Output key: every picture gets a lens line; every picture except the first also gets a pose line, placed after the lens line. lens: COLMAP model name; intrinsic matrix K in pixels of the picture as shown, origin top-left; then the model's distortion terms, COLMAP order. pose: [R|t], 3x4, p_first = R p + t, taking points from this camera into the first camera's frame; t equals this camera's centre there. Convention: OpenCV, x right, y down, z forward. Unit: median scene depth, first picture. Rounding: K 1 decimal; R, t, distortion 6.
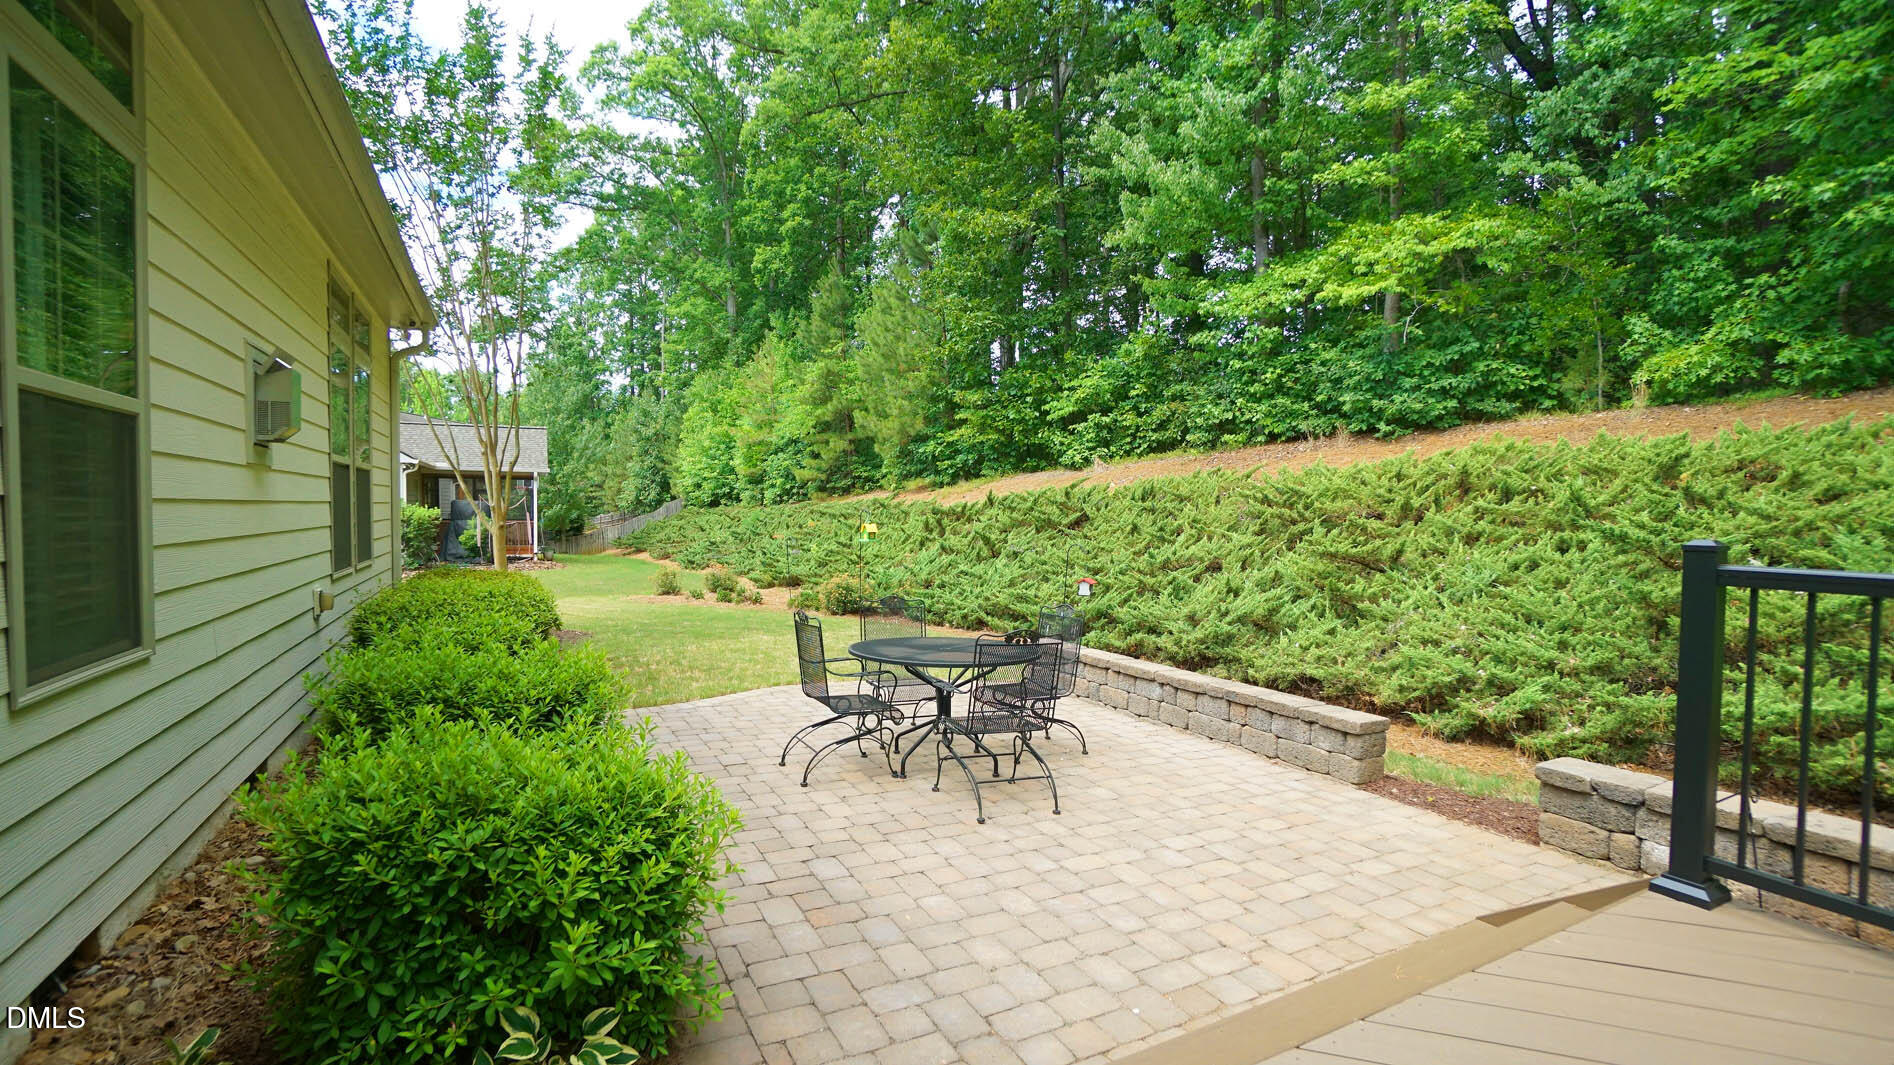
lens RADIAL K [[847.8, 0, 931.7], [0, 847.8, 535.3], [0, 0, 1]] dist [-0.063030, 0.023771]
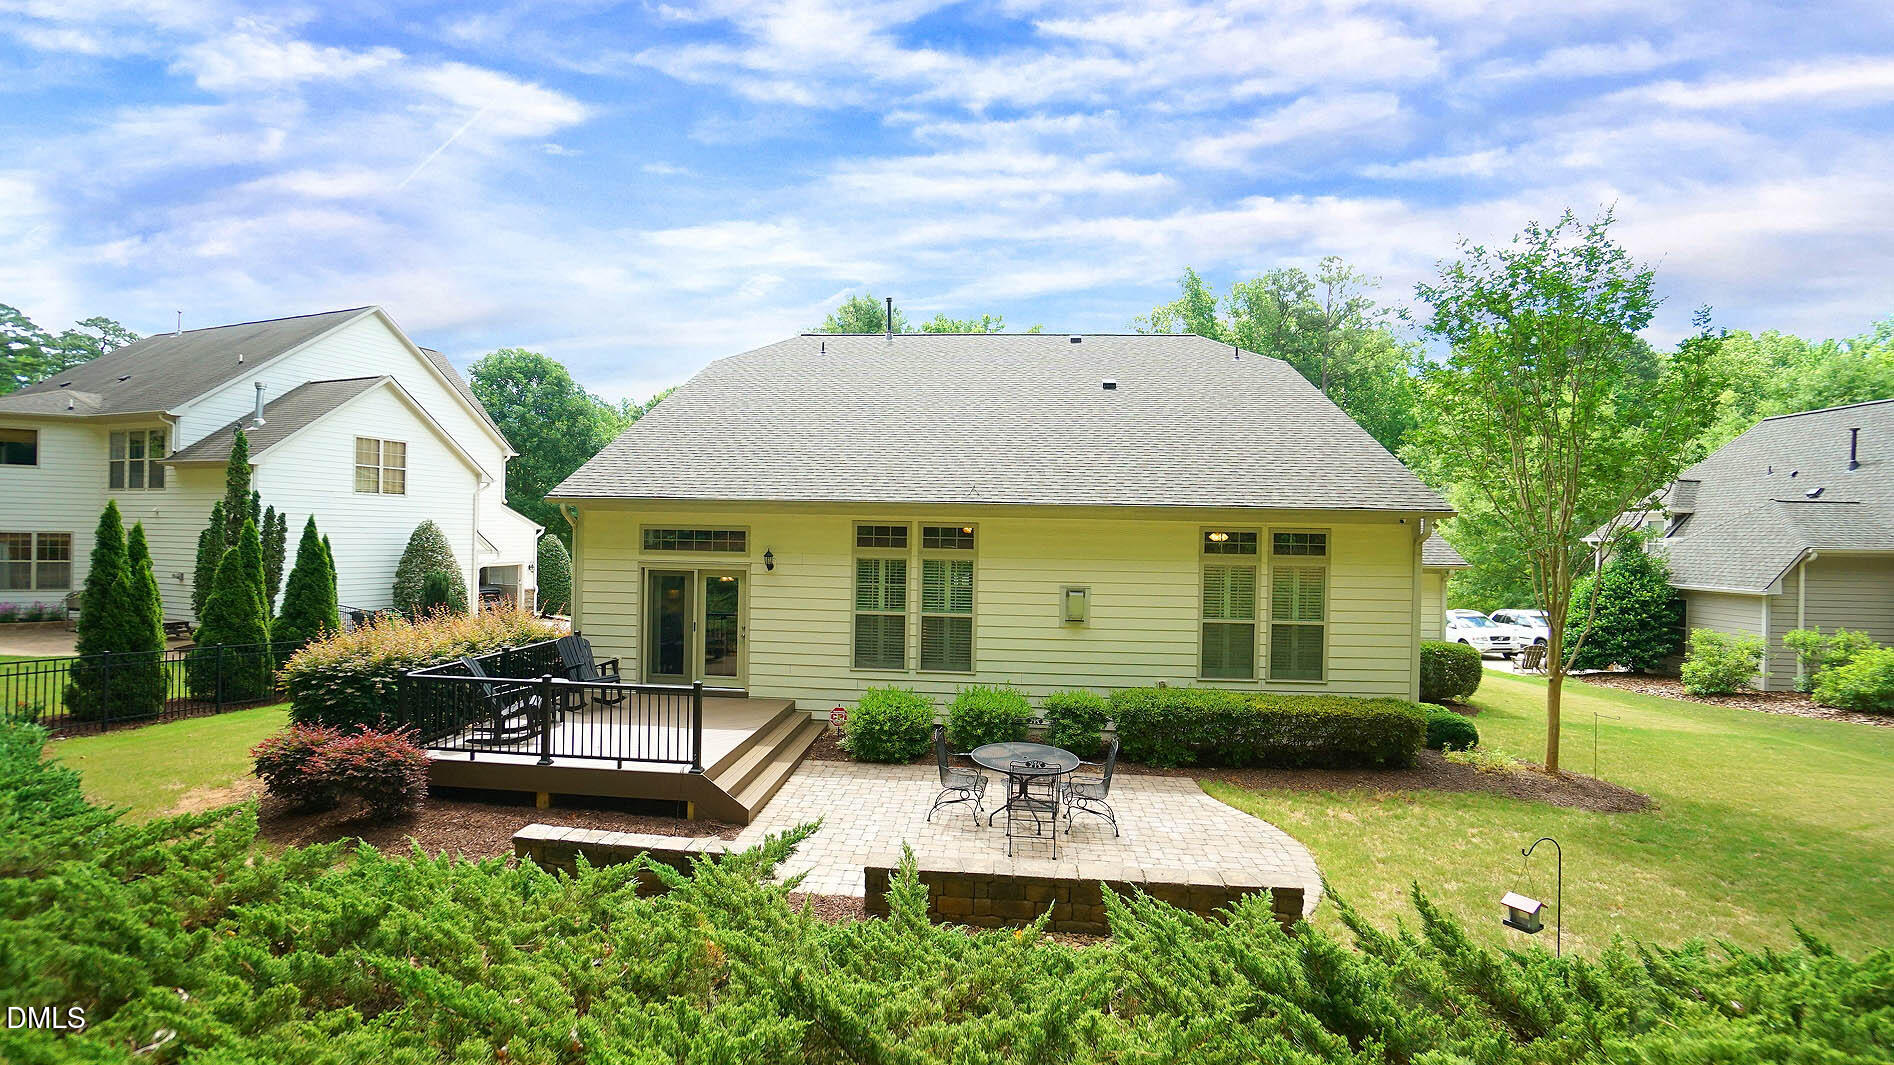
lens RADIAL K [[847.8, 0, 931.7], [0, 847.8, 535.3], [0, 0, 1]] dist [-0.063030, 0.023771]
pose [[-0.517149, -0.016202, -0.855742, 0.721595], [-0.054976, 0.998385, 0.014321, -0.153341], [0.854128, 0.054451, -0.517205, 0.755698]]
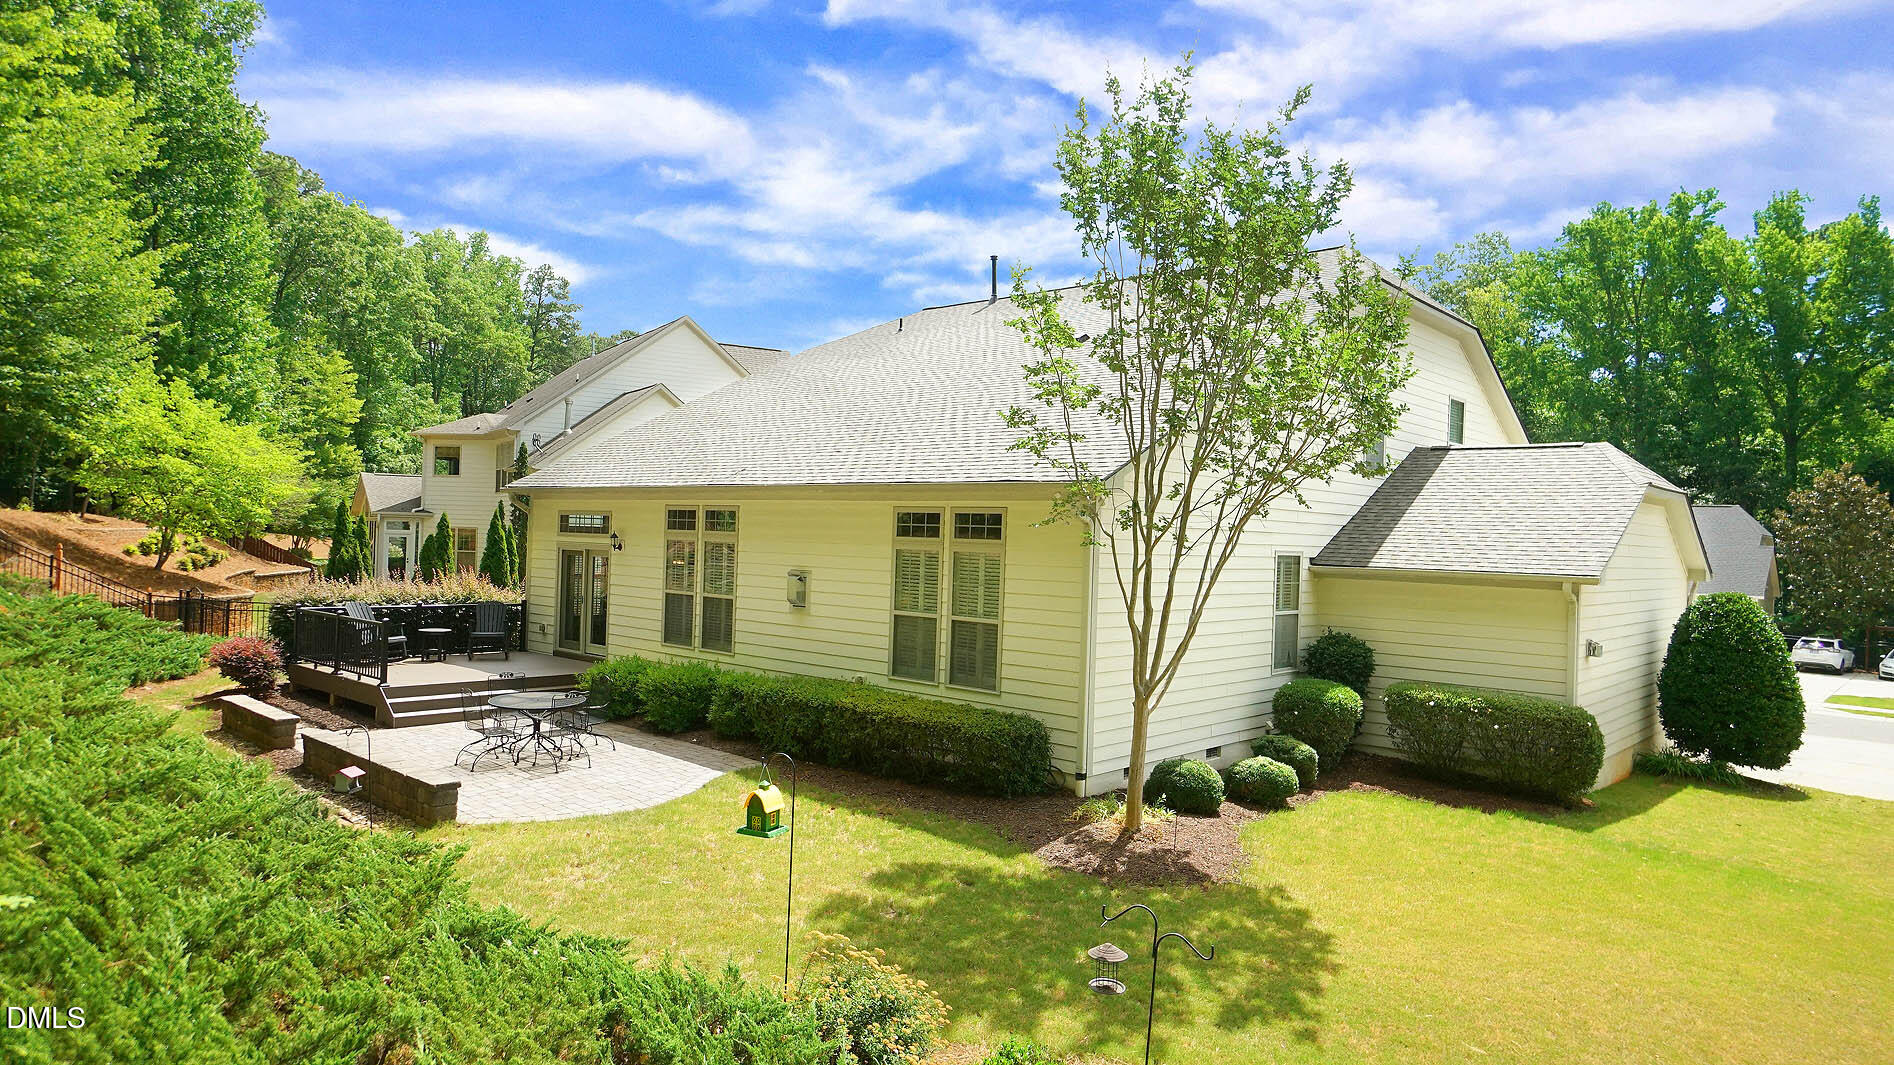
lens RADIAL K [[1182.9, 0, 946.6], [0, 1182.9, 527.7], [0, 0, 1]] dist [-0.021205, 0.034804]
pose [[-0.934541, -0.037327, -0.353892, 0.051297], [-0.049887, 0.998405, 0.026432, -0.182219], [0.352341, 0.042357, -0.934913, 1.768495]]
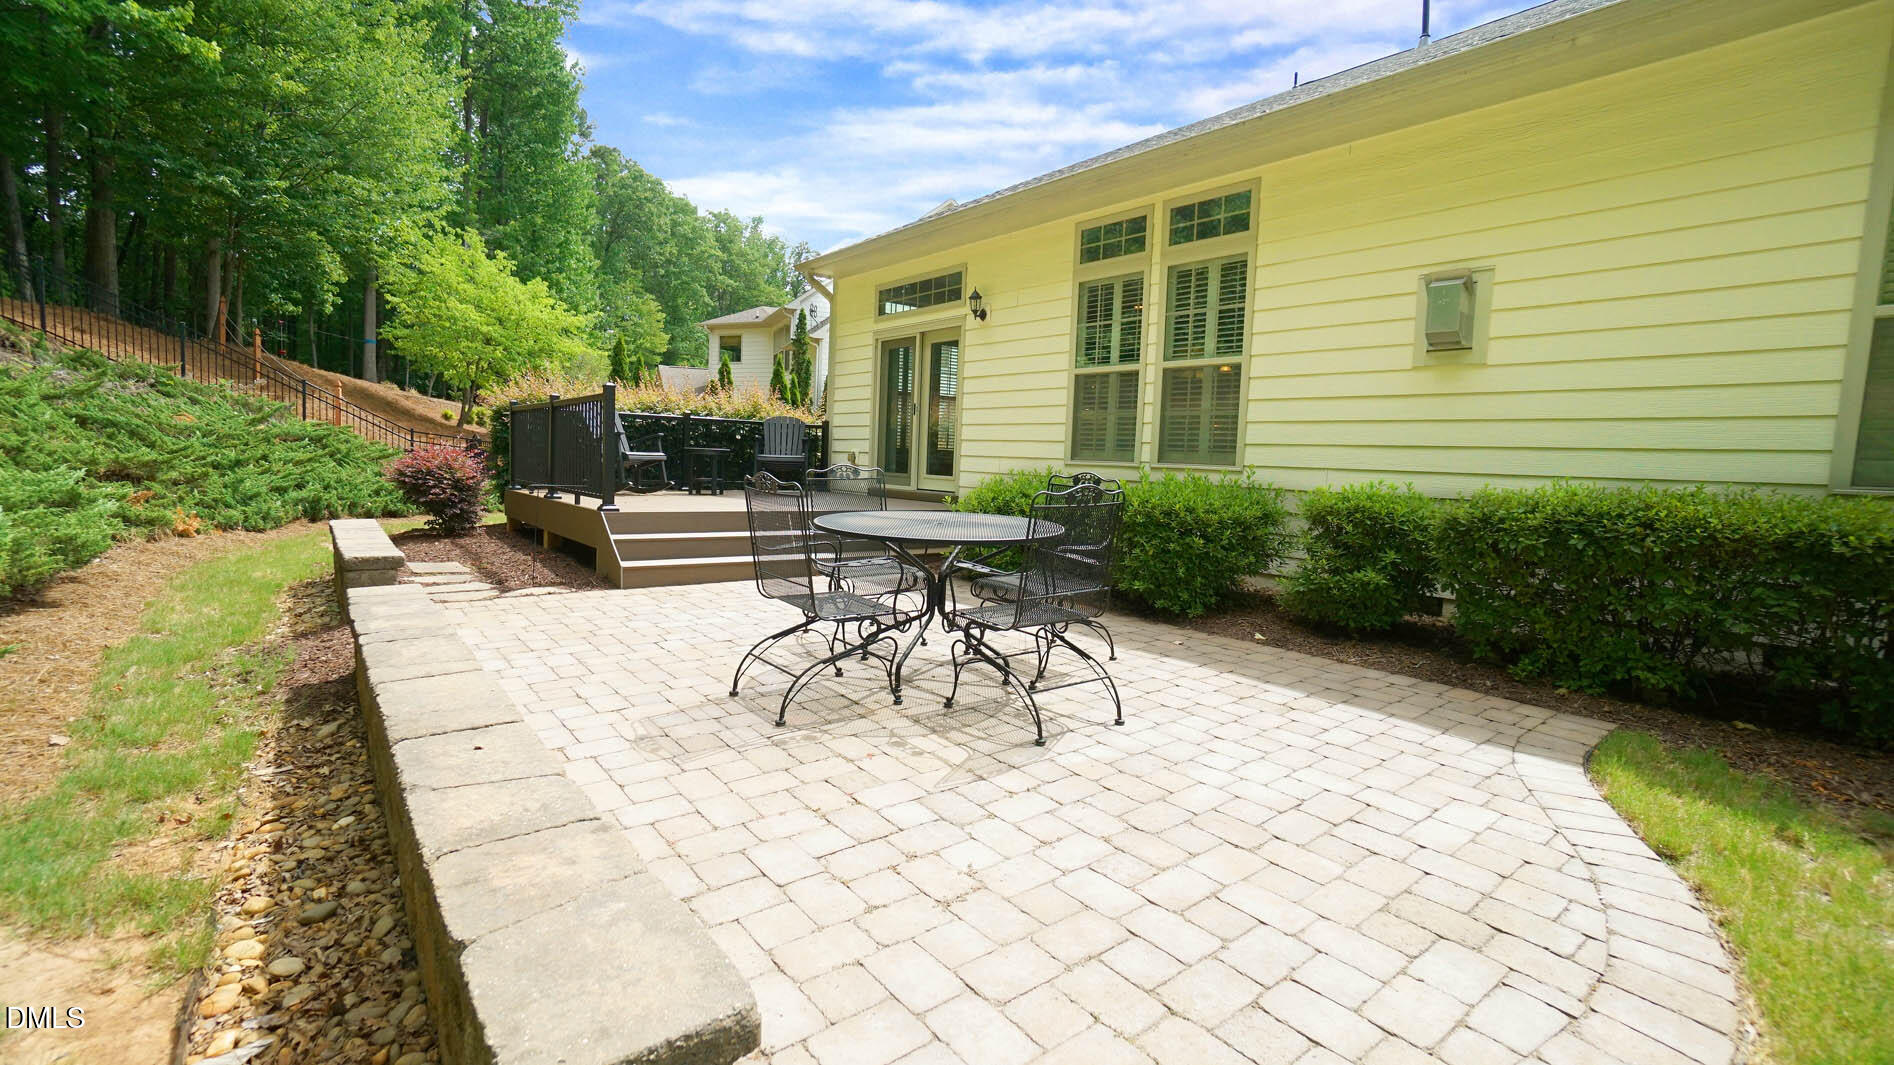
lens RADIAL K [[847.8, 0, 931.7], [0, 847.8, 535.3], [0, 0, 1]] dist [-0.063030, 0.023771]
pose [[-0.981205, -0.026057, -0.191200, 0.073476], [-0.050160, 0.991221, 0.122328, 0.020582], [0.186334, 0.129620, -0.973899, 0.769131]]
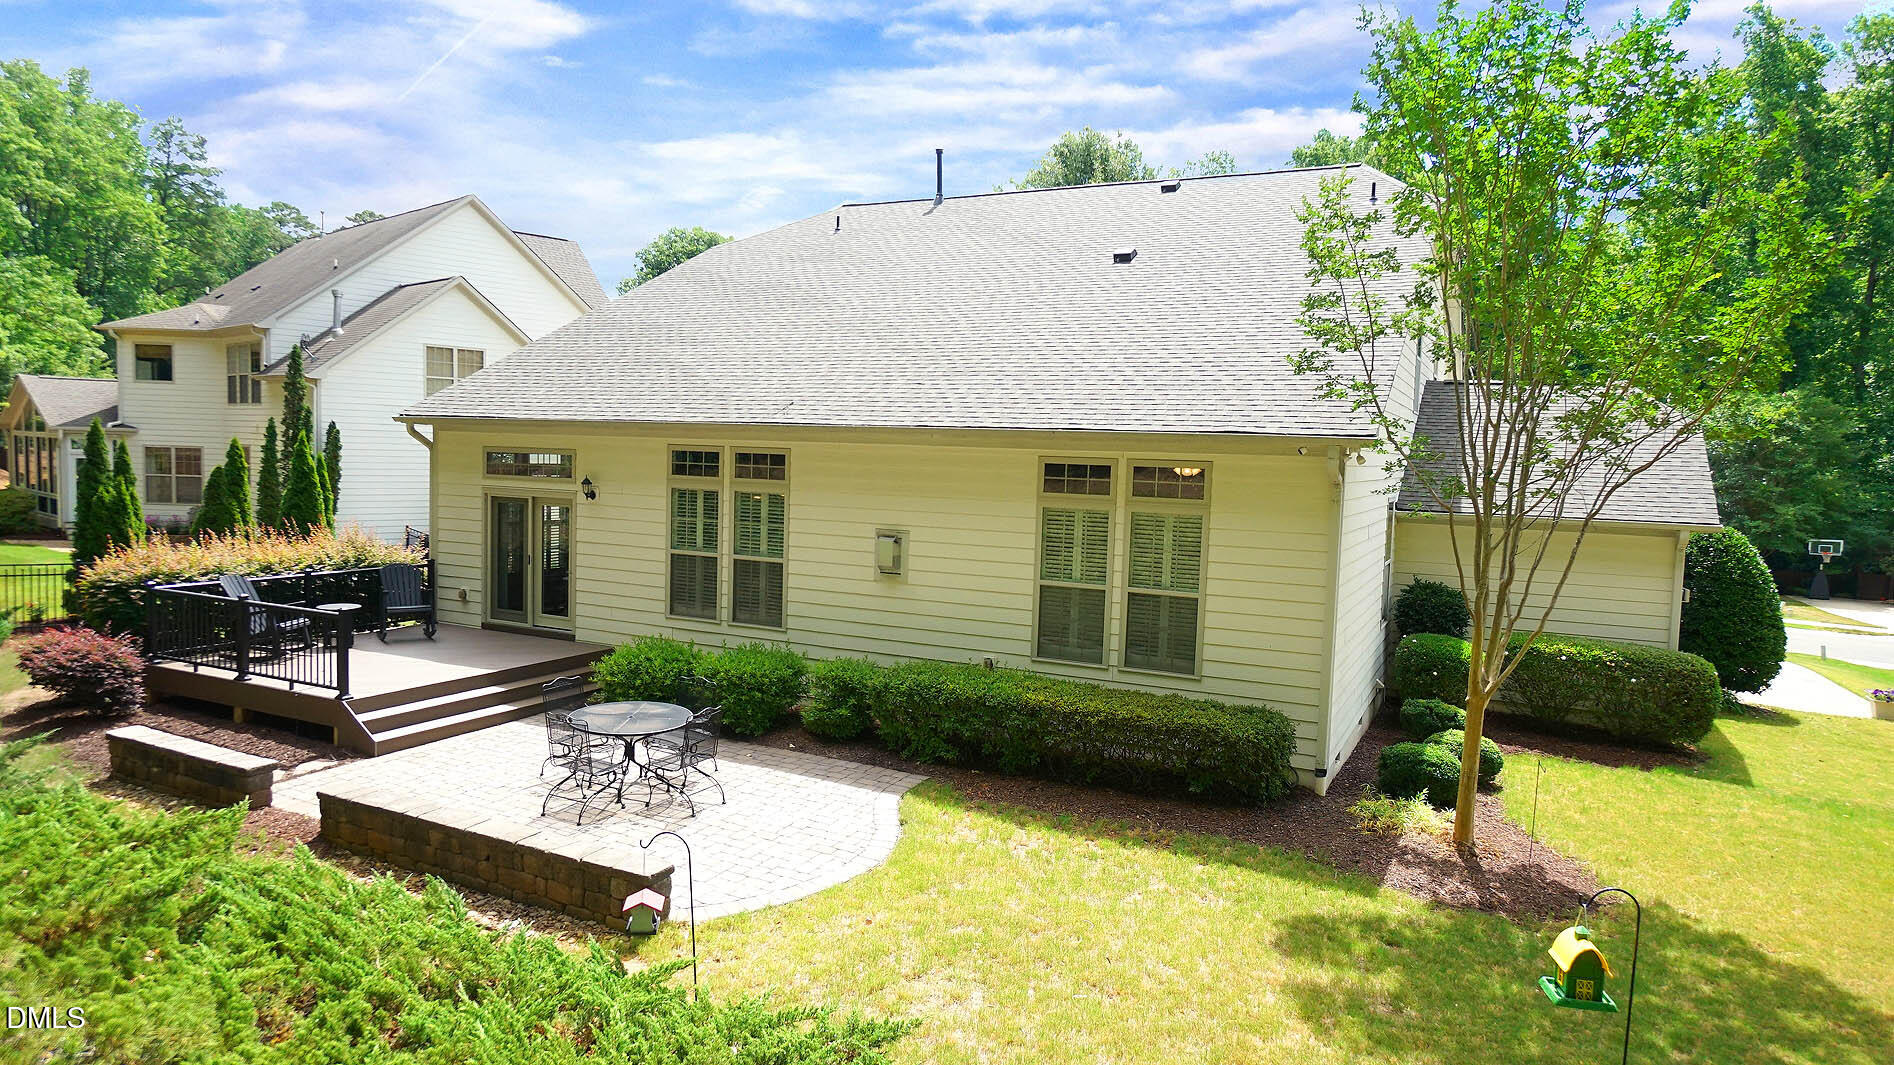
lens RADIAL K [[1182.9, 0, 946.6], [0, 1182.9, 527.7], [0, 0, 1]] dist [-0.021205, 0.034804]
pose [[-0.804206, 0.010635, -0.594255, 0.368252], [-0.057791, 0.993703, 0.095992, -0.202496], [0.591534, 0.111540, -0.798527, 1.341087]]
